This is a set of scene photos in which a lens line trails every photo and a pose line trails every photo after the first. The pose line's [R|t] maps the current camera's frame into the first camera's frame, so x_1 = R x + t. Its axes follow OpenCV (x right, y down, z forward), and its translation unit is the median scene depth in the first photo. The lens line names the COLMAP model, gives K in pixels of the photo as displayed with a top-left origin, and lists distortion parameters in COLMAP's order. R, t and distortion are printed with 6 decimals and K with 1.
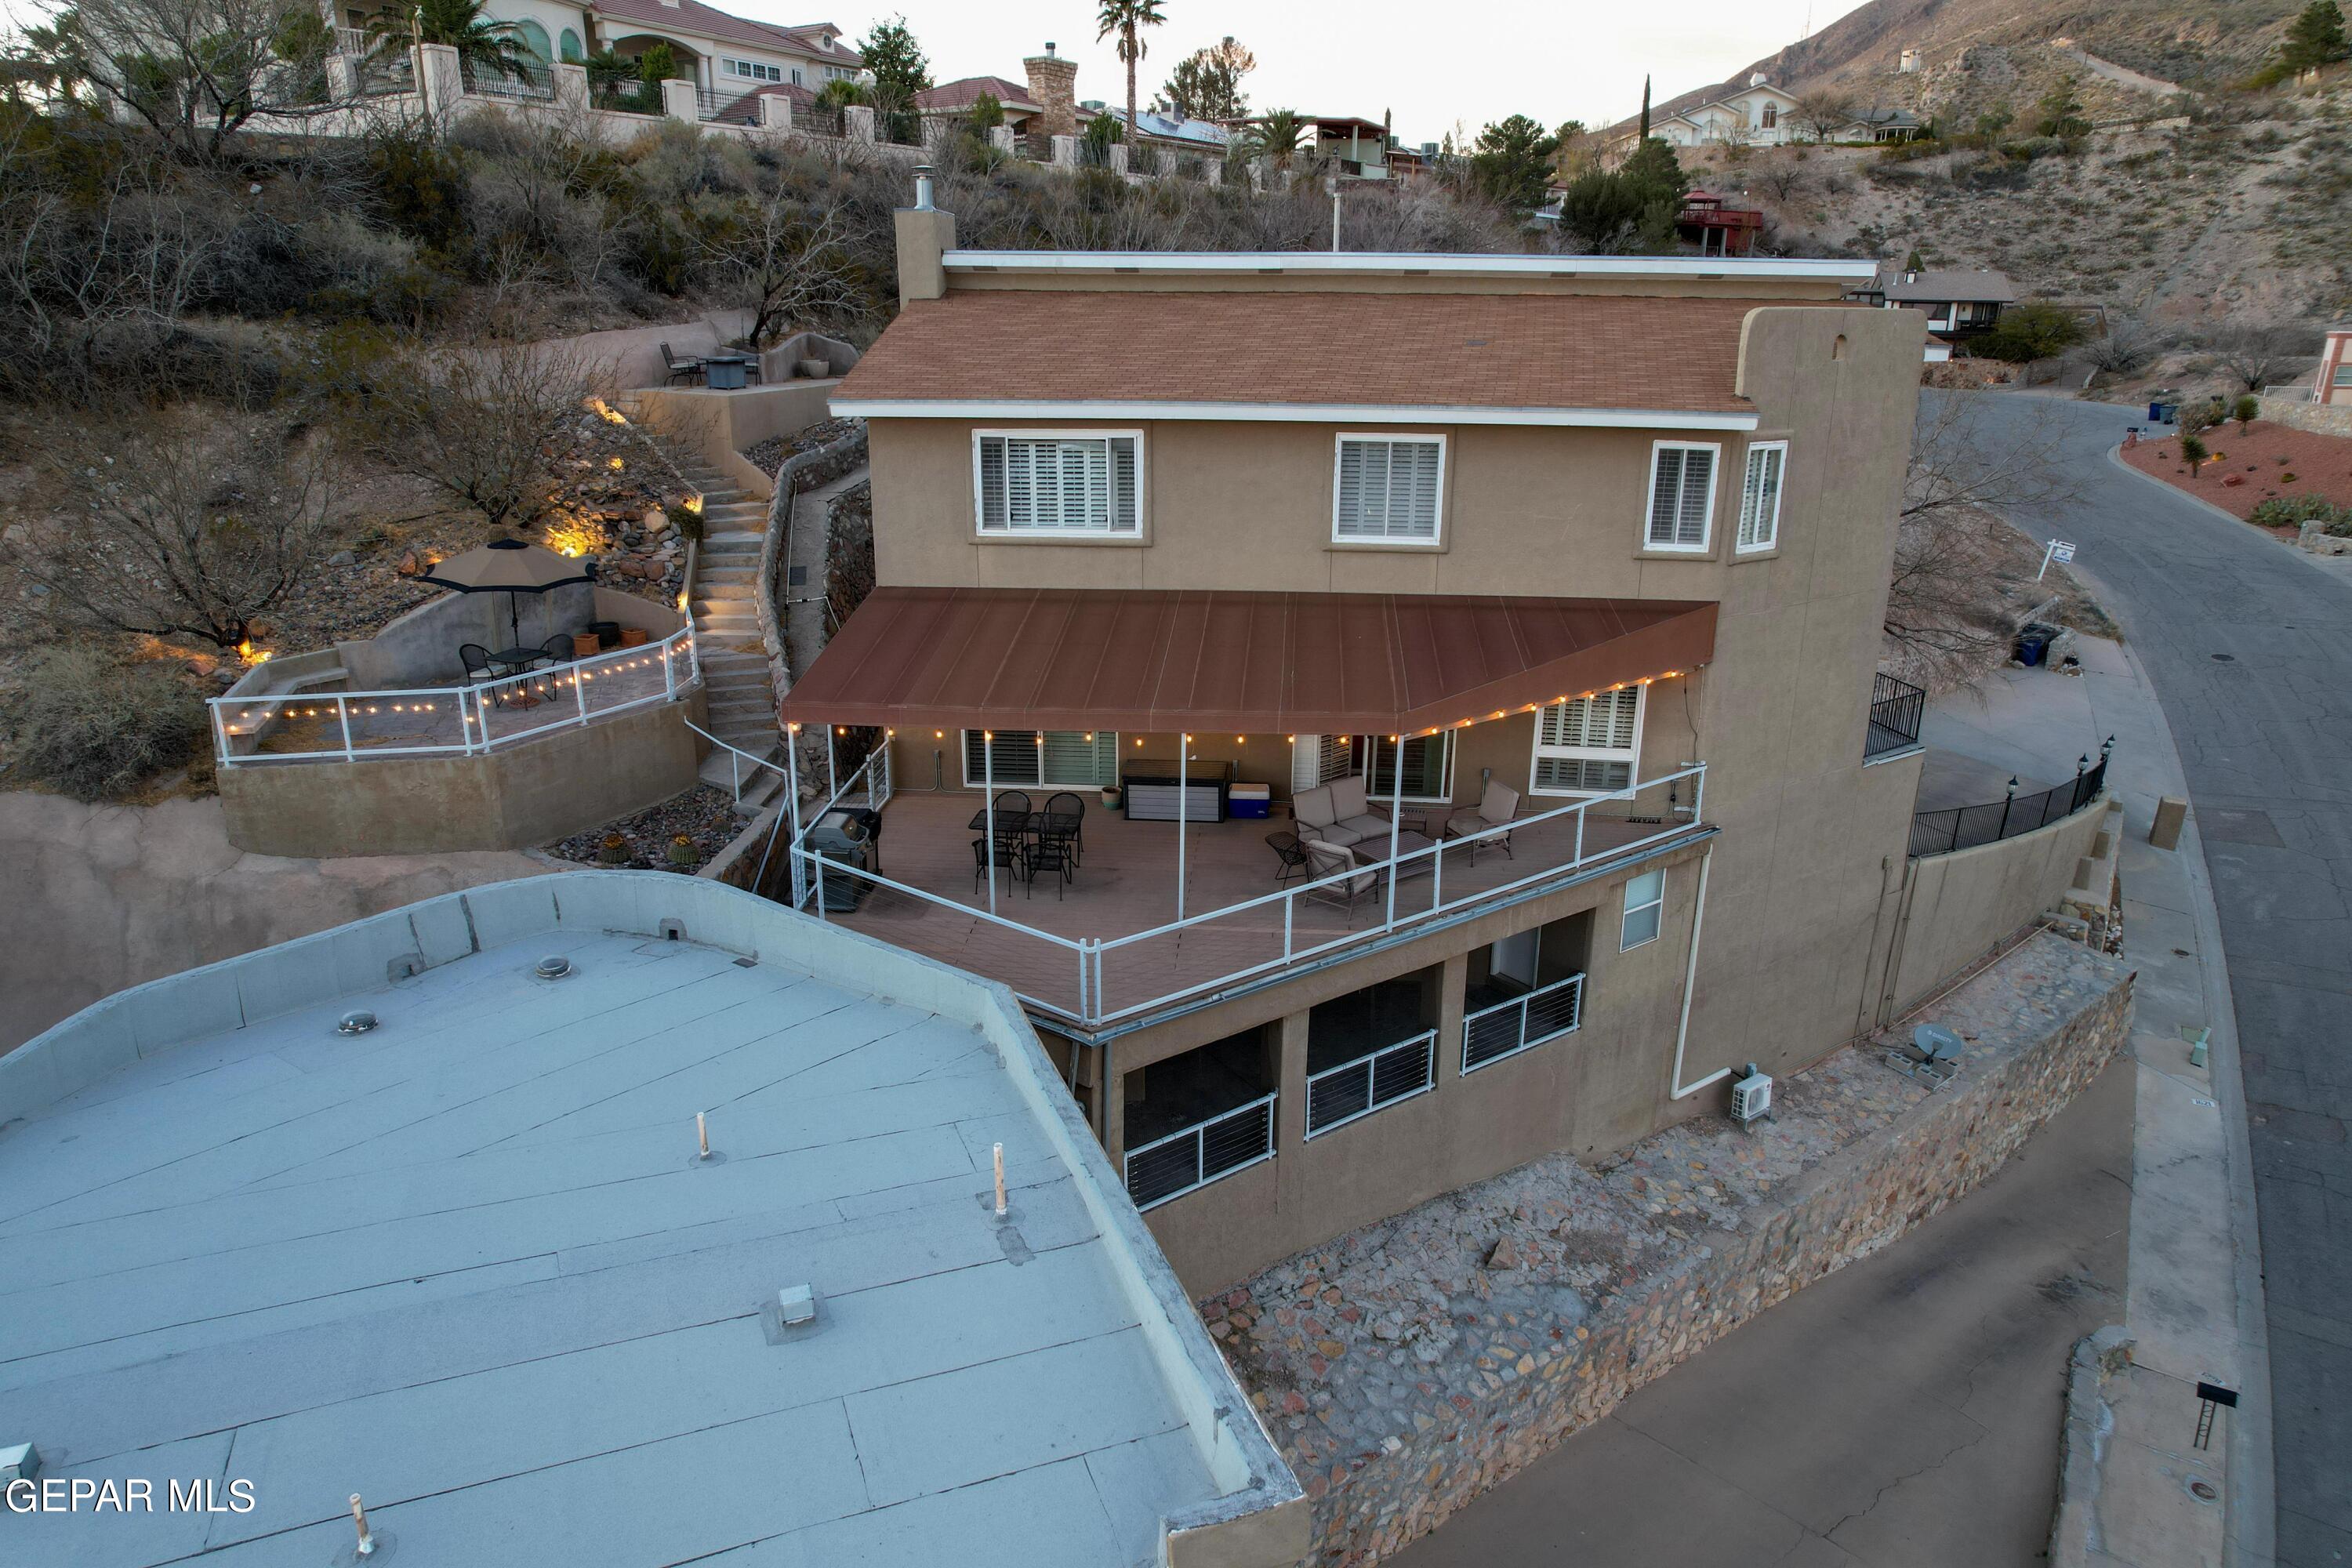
lens RADIAL K [[1502.0, 0, 1172.9], [0, 1502.0, 797.2], [0, 0, 1]] dist [-0.074830, 0.067102]
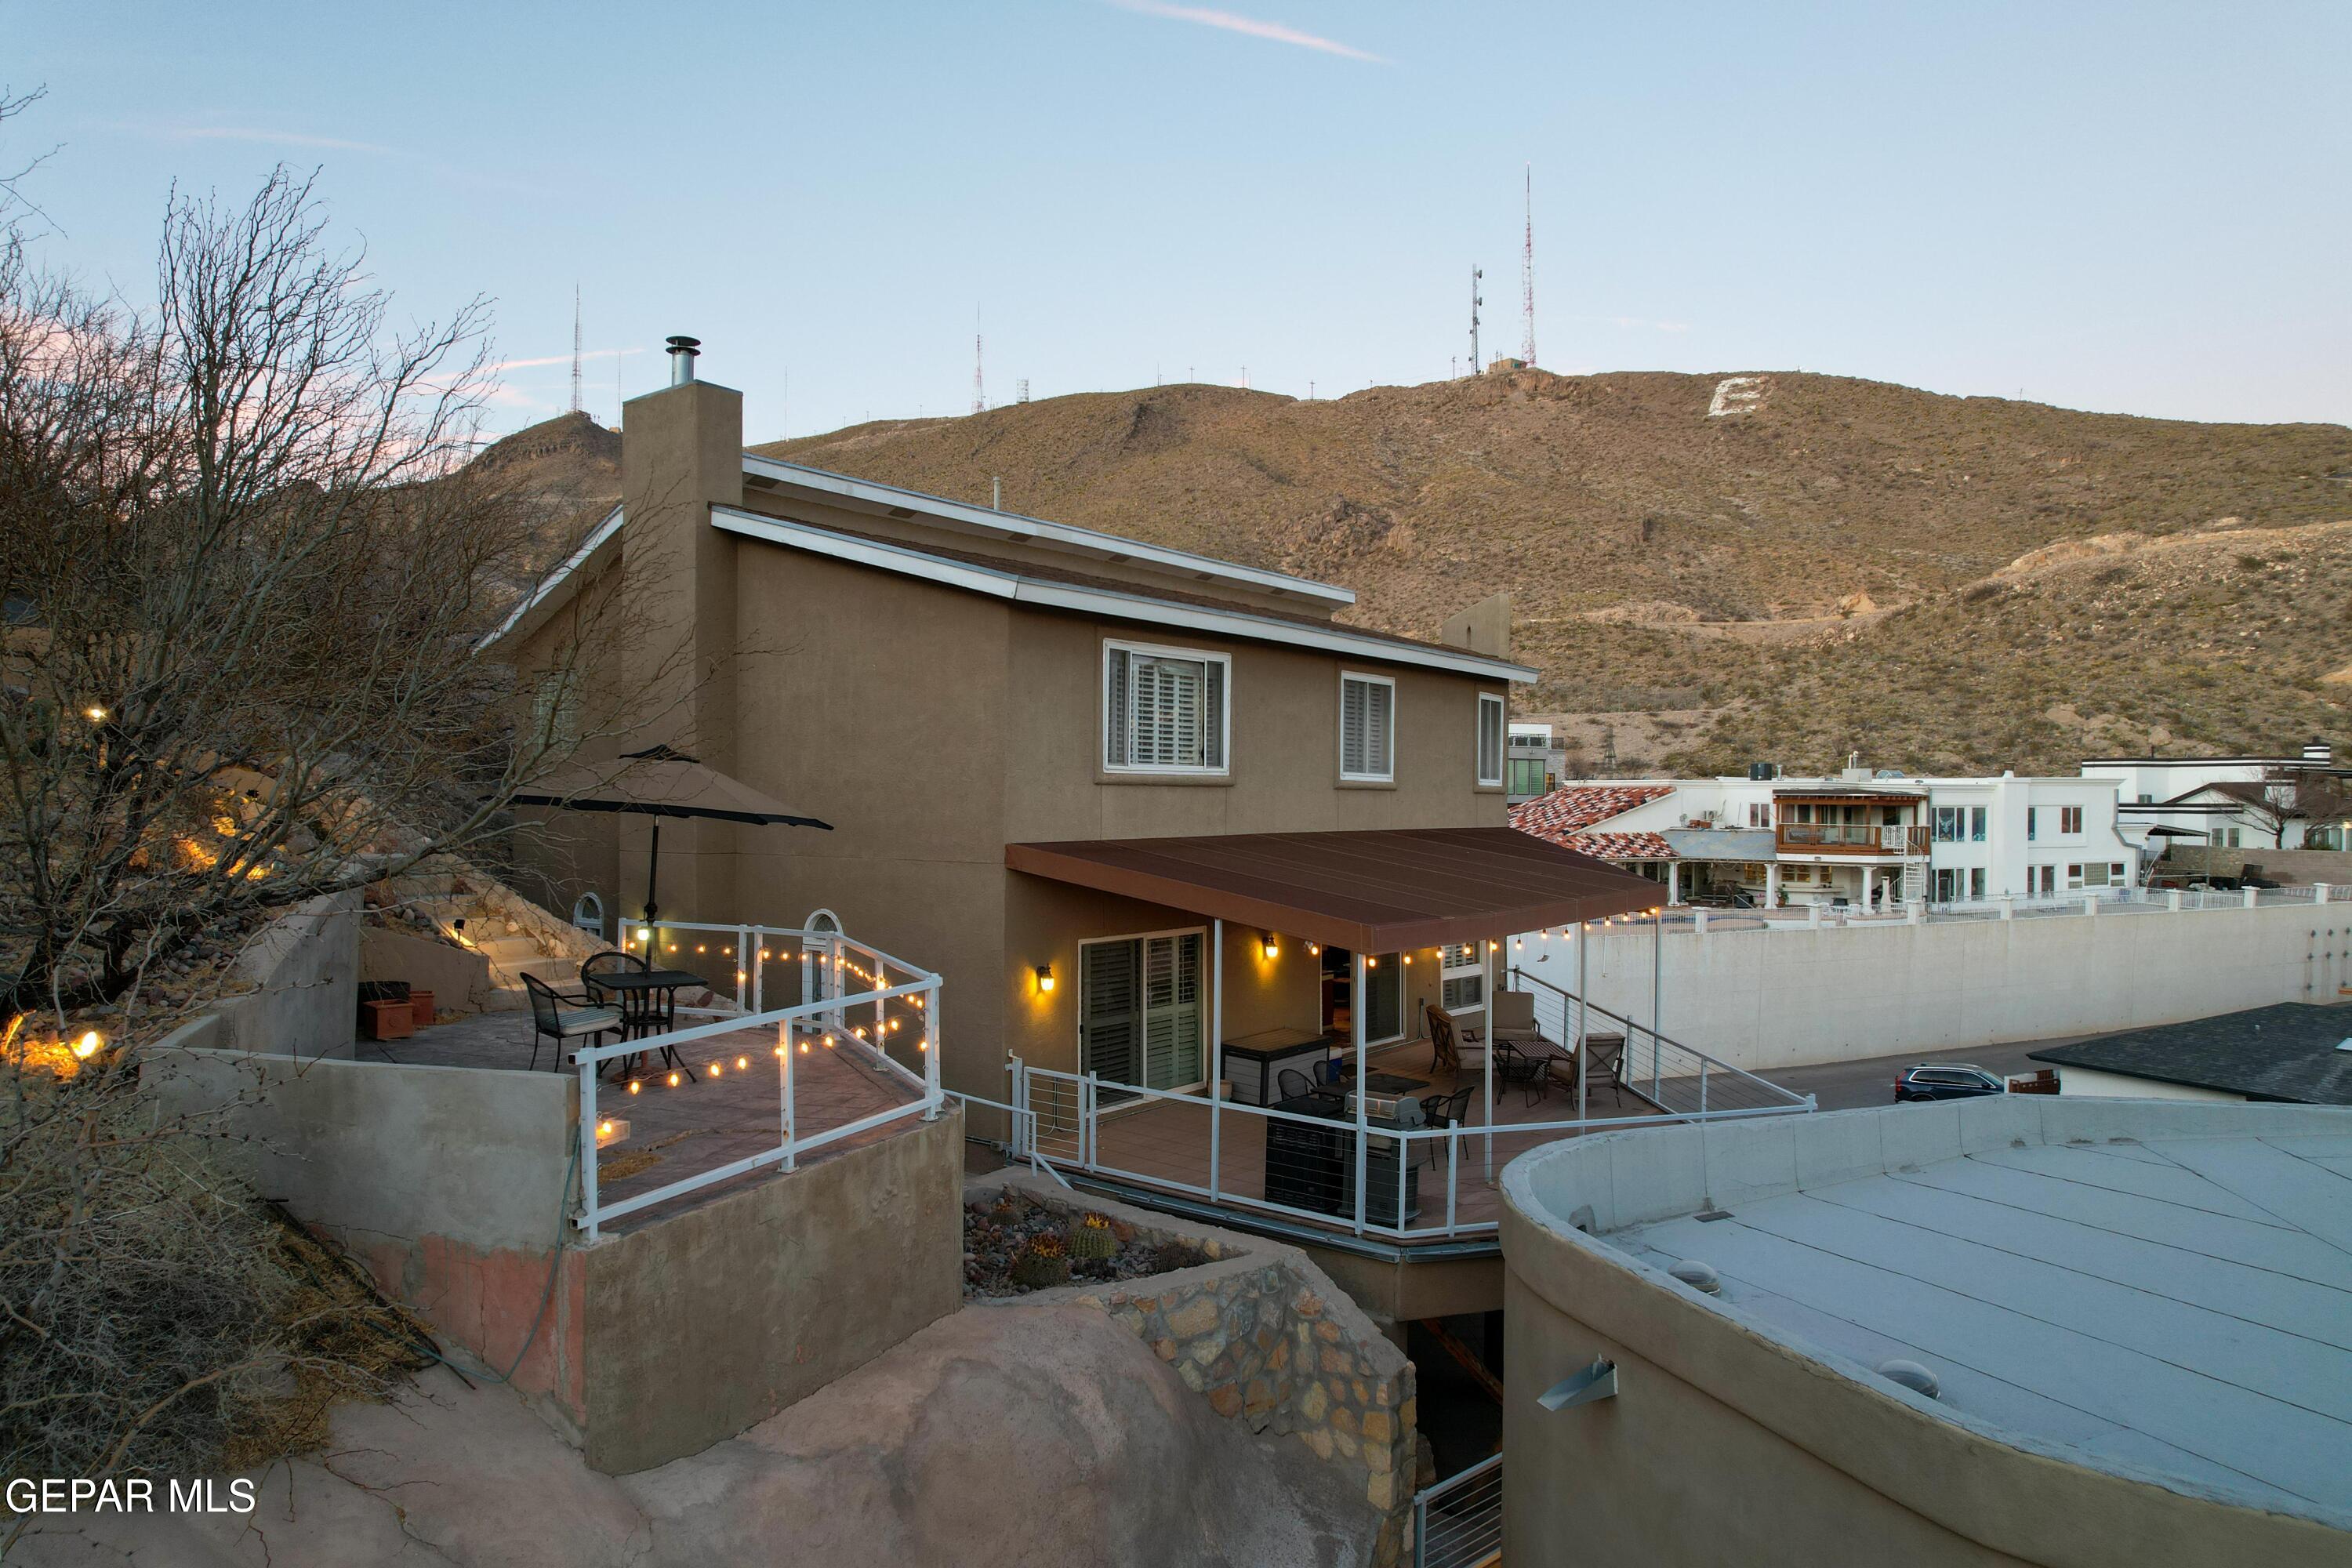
lens RADIAL K [[1502.0, 0, 1182.7], [0, 1502.0, 793.7], [0, 0, 1]] dist [-0.074830, 0.067102]
pose [[0.536446, 0.001752, 0.843933, -0.773253], [0.264997, 0.949071, -0.170416, -0.021496], [-0.801251, 0.315059, 0.508661, 0.582804]]
